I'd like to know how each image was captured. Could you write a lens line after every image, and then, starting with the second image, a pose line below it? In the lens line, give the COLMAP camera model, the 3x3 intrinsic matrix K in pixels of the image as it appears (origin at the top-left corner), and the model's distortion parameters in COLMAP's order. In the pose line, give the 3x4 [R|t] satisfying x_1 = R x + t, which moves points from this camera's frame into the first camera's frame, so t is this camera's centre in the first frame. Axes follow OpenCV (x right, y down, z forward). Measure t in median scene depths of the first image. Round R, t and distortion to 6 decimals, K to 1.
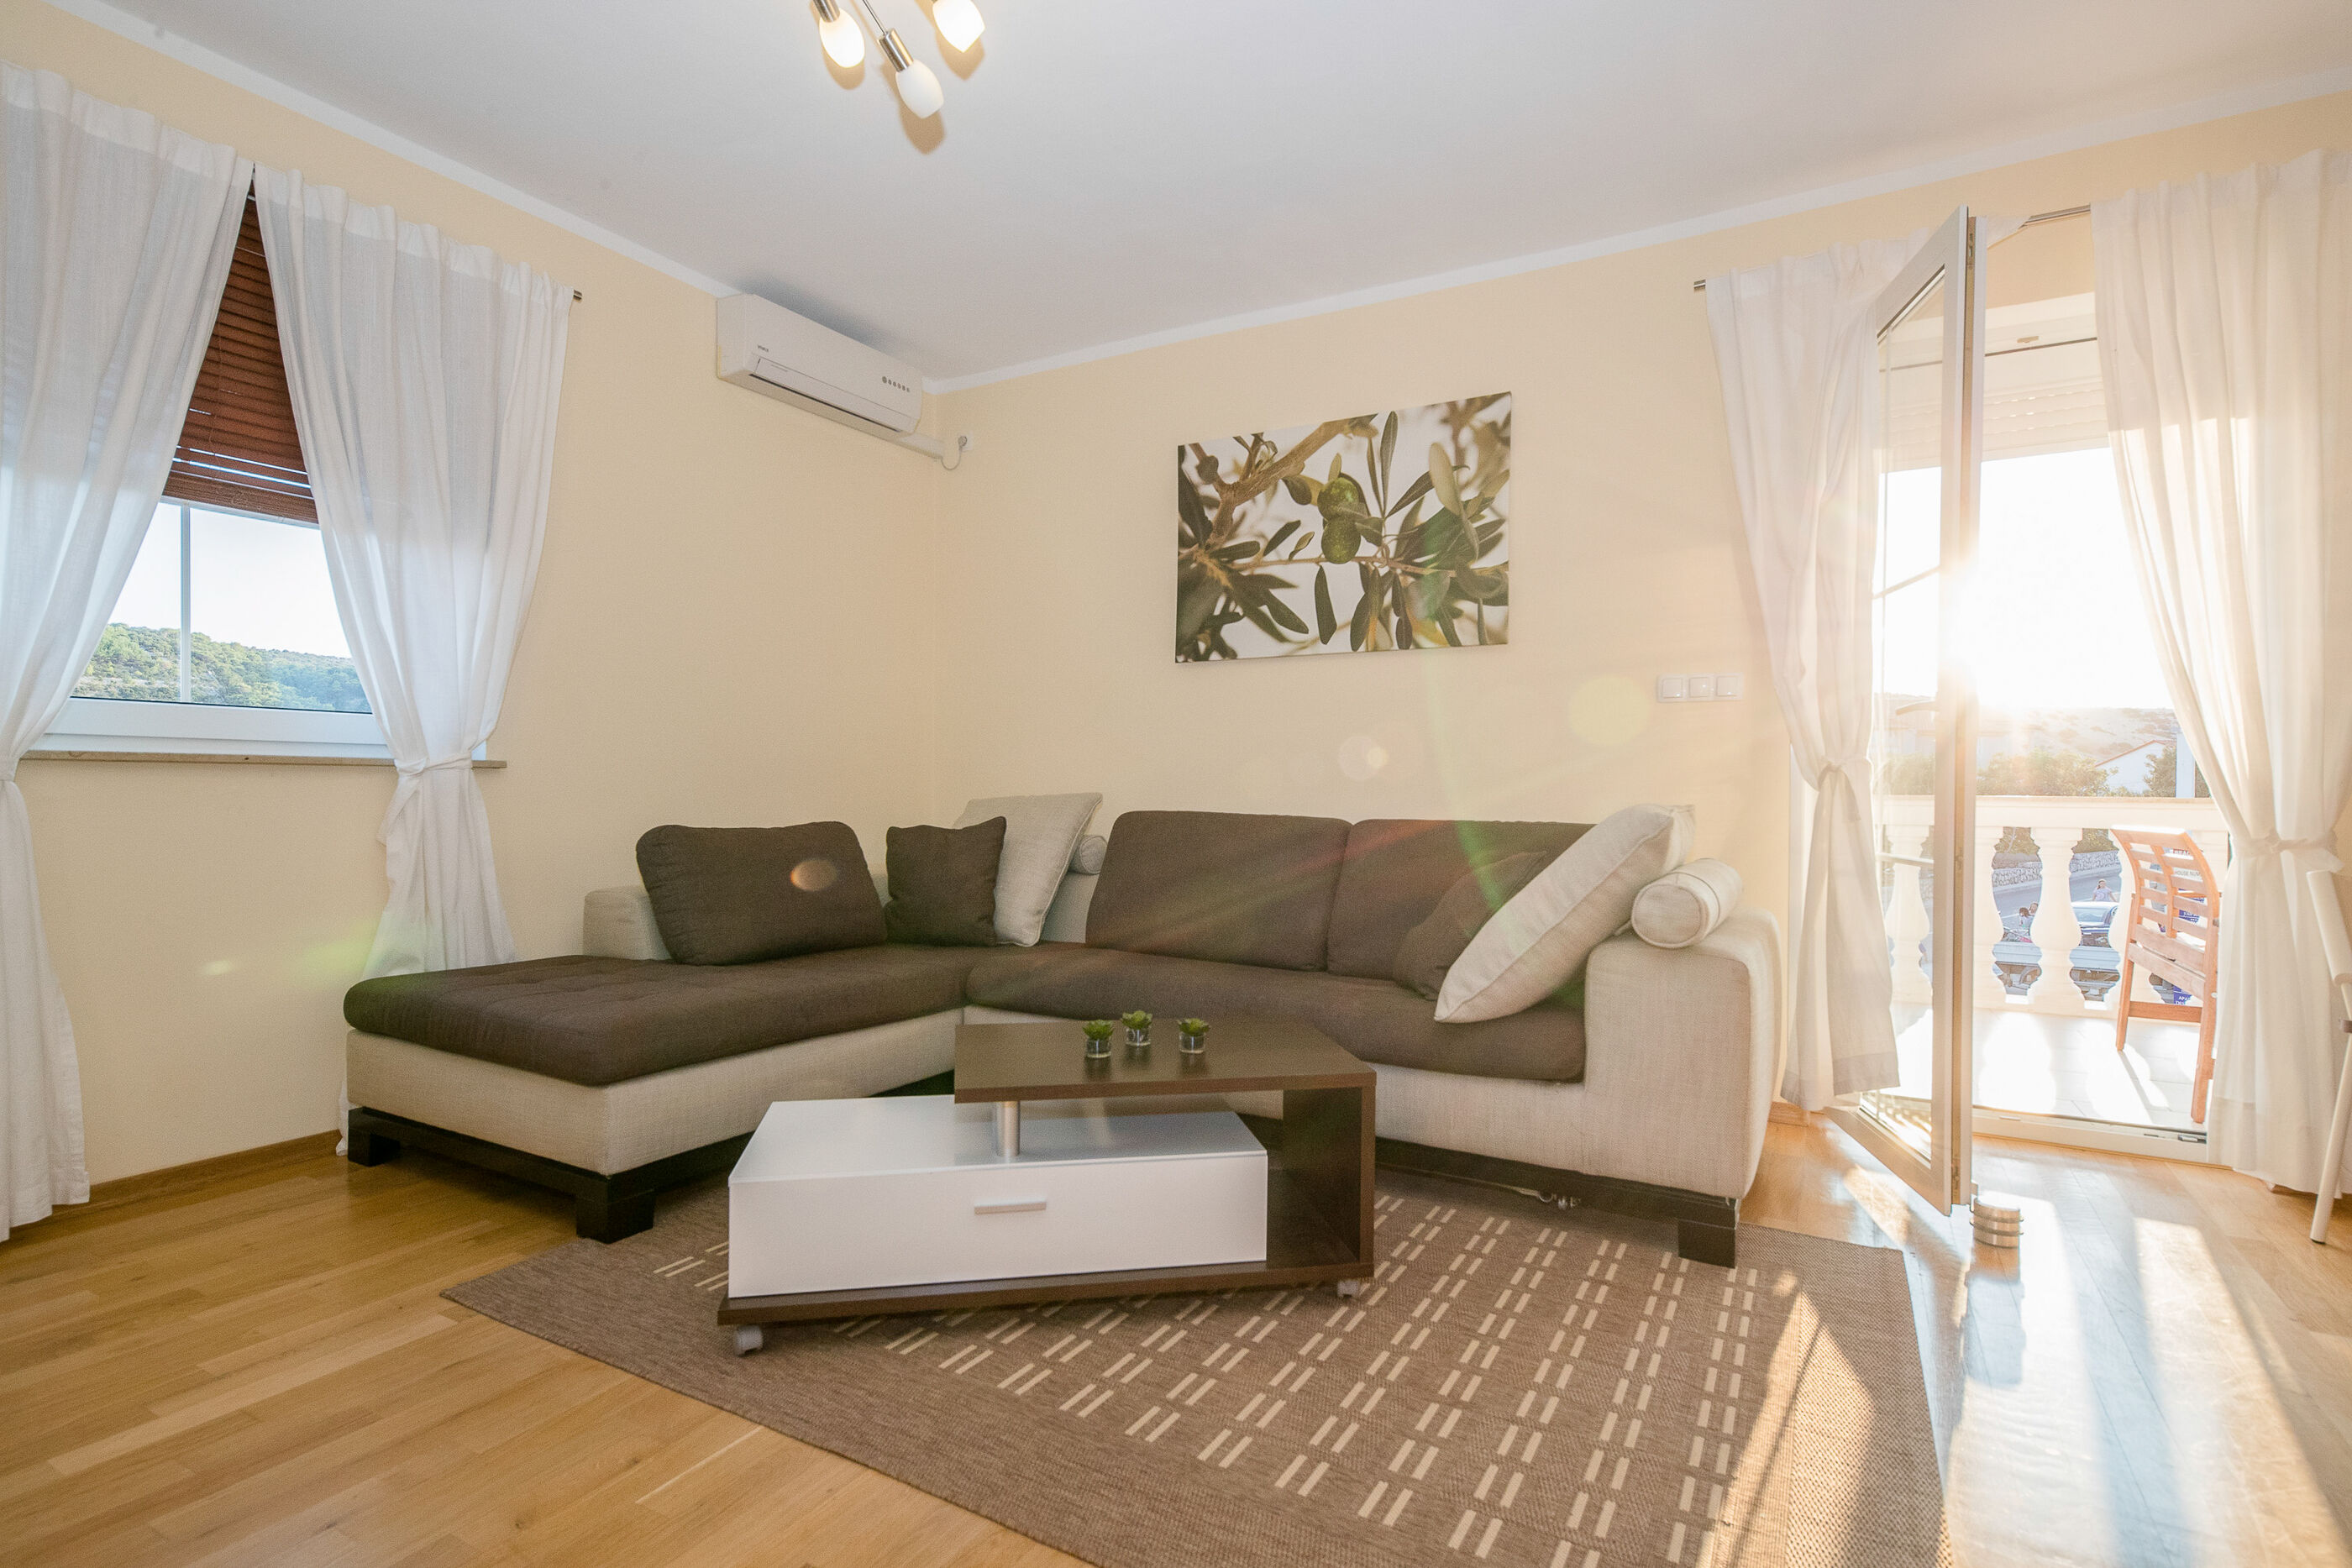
lens RADIAL K [[1145.6, 0, 1176.7], [0, 1145.6, 799.0], [0, 0, 1]] dist [0.012687, -0.001068]
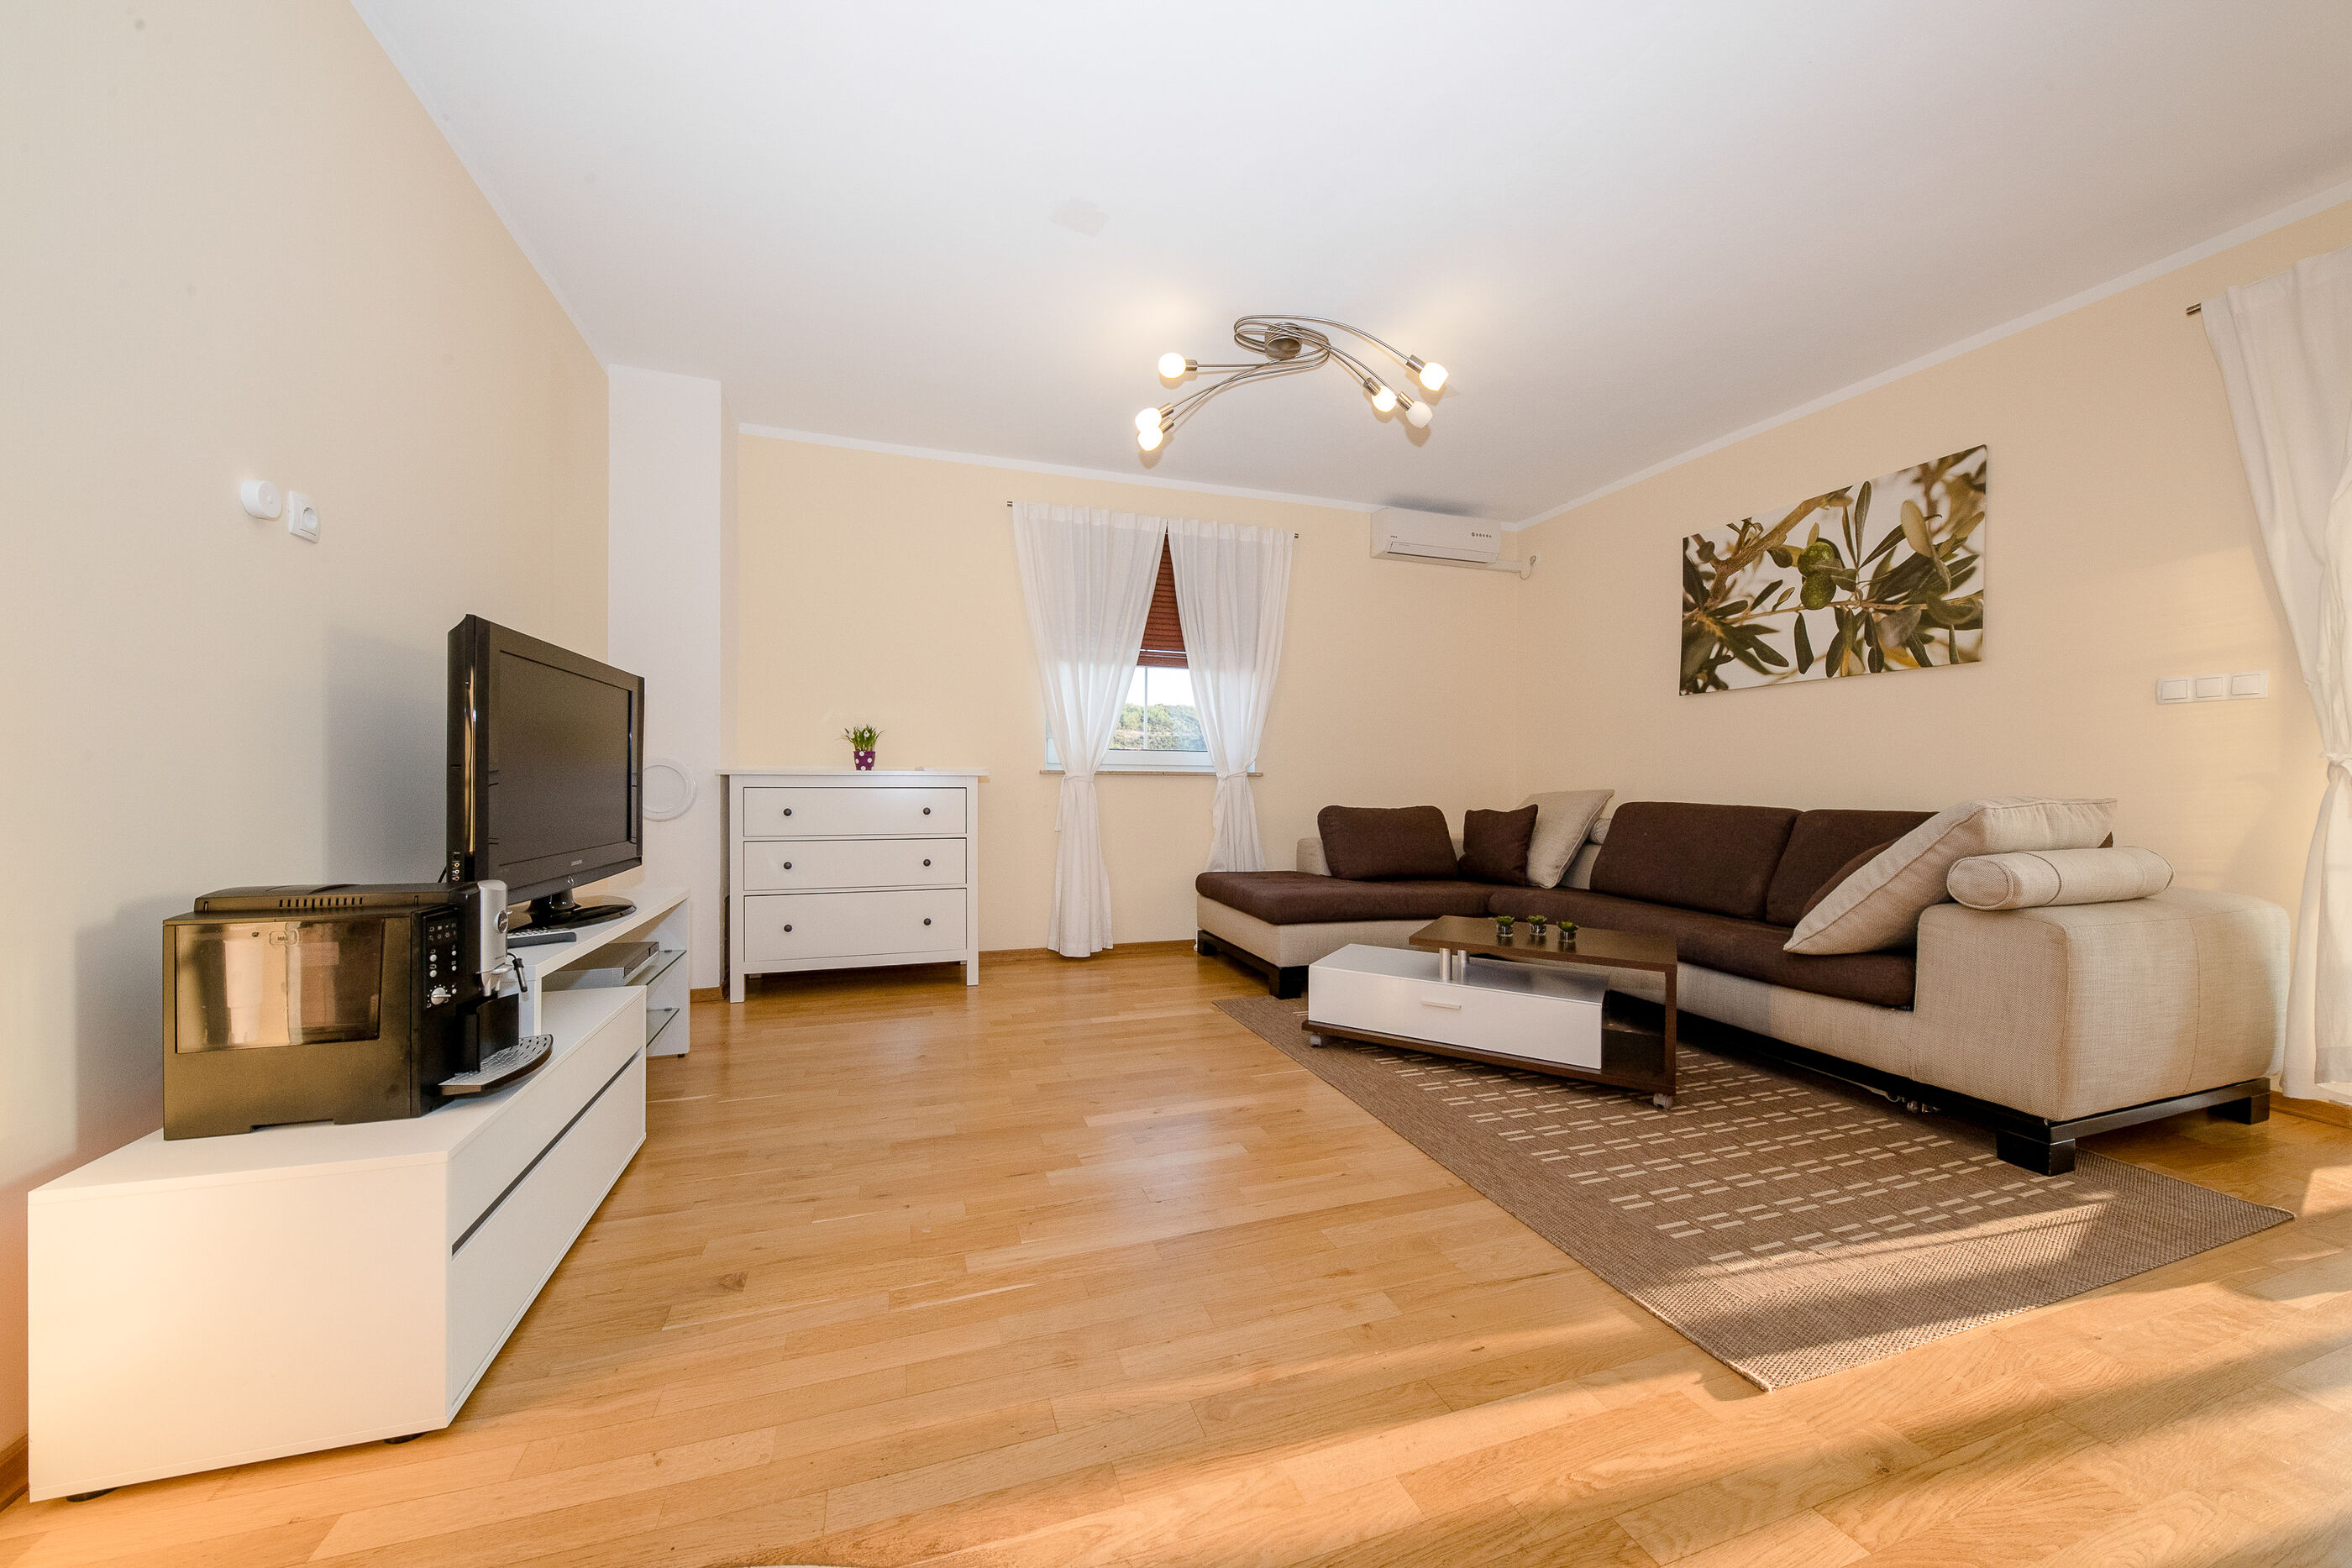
lens RADIAL K [[808.4, 0, 1166.8], [0, 808.4, 794.7], [0, 0, 1]] dist [-0.000172, -0.000083]
pose [[0.745444, 0.005743, -0.666543, 0.254948], [-0.007702, 0.999970, 0.000002, 0.007787], [0.666523, 0.005132, 0.745467, -0.187669]]
